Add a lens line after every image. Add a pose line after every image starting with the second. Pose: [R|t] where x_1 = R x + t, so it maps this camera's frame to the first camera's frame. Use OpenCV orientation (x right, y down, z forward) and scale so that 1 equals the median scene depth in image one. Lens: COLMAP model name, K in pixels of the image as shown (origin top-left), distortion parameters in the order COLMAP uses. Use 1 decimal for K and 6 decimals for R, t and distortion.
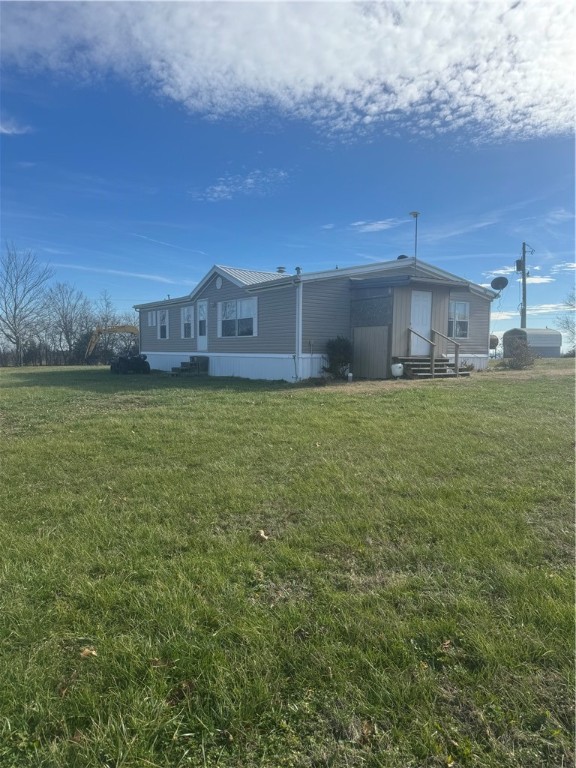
lens RADIAL K [[568.3, 0, 288.0], [0, 568.3, 384.0], [0, 0, 1]] dist [0.035052, -0.000650]
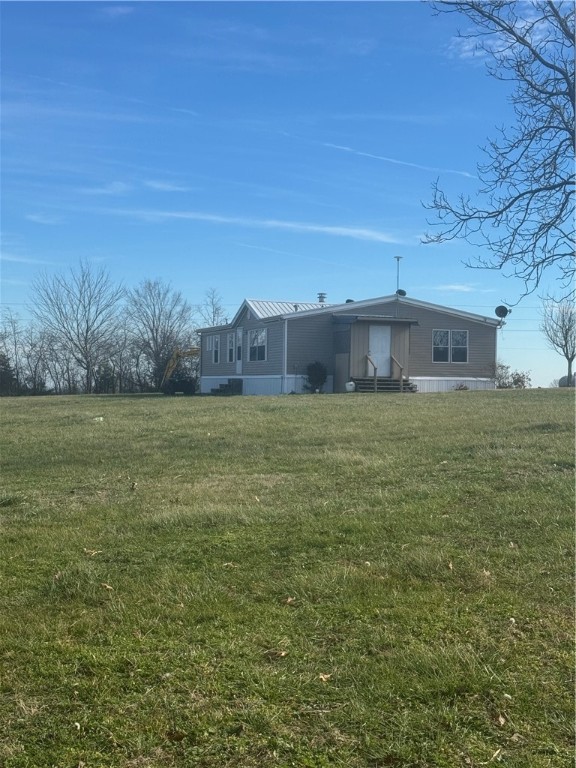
lens RADIAL K [[1205.2, 0, 288.0], [0, 1205.2, 384.0], [0, 0, 1]] dist [0.006892, 0.009454]
pose [[0.961465, 0.005154, -0.274879, 0.602324], [-0.022236, 0.998007, -0.059064, 0.100104], [0.274027, 0.062900, 0.959663, -1.254836]]
